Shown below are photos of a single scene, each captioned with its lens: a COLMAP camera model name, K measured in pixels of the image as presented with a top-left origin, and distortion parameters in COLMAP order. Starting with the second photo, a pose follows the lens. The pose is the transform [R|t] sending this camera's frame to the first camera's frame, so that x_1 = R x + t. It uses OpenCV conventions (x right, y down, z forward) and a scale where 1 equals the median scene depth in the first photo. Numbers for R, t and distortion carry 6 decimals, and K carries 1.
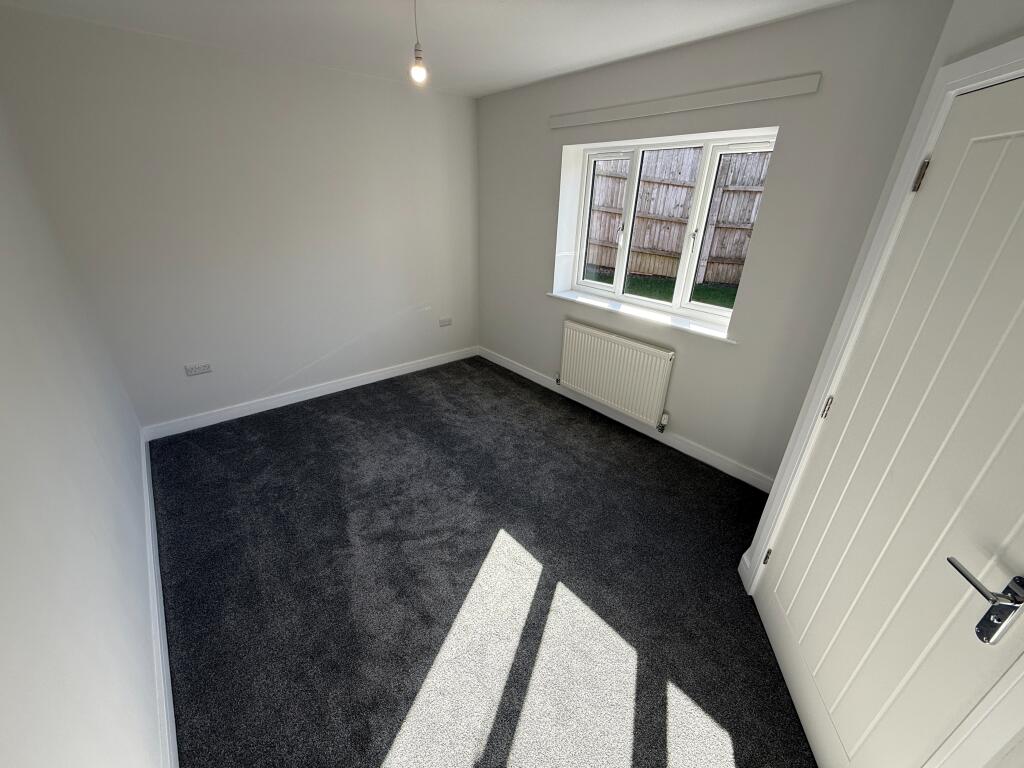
lens RADIAL K [[407.5, 0, 510.5], [0, 407.5, 384.5], [0, 0, 1]] dist [0.002634, -0.000223]
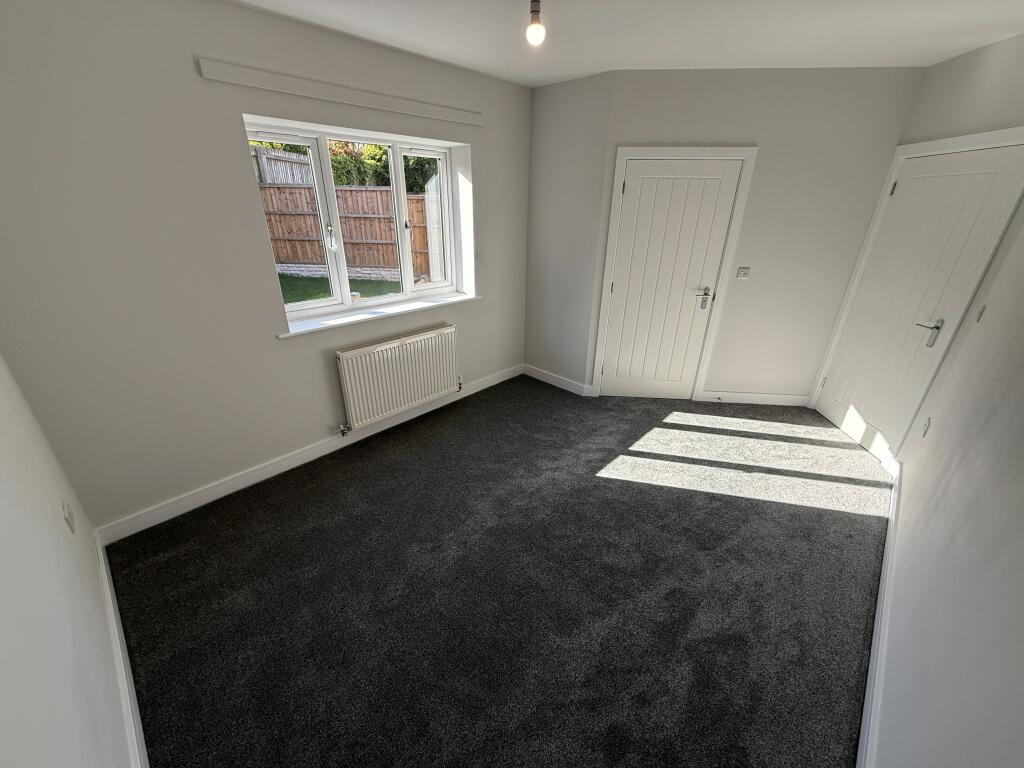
lens RADIAL K [[407.5, 0, 510.5], [0, 407.5, 384.5], [0, 0, 1]] dist [0.002634, -0.000223]
pose [[-0.107630, -0.435570, 0.893697, -0.833639], [0.404500, 0.801968, 0.439577, -0.428689], [-0.908183, 0.408812, 0.089872, 0.885747]]
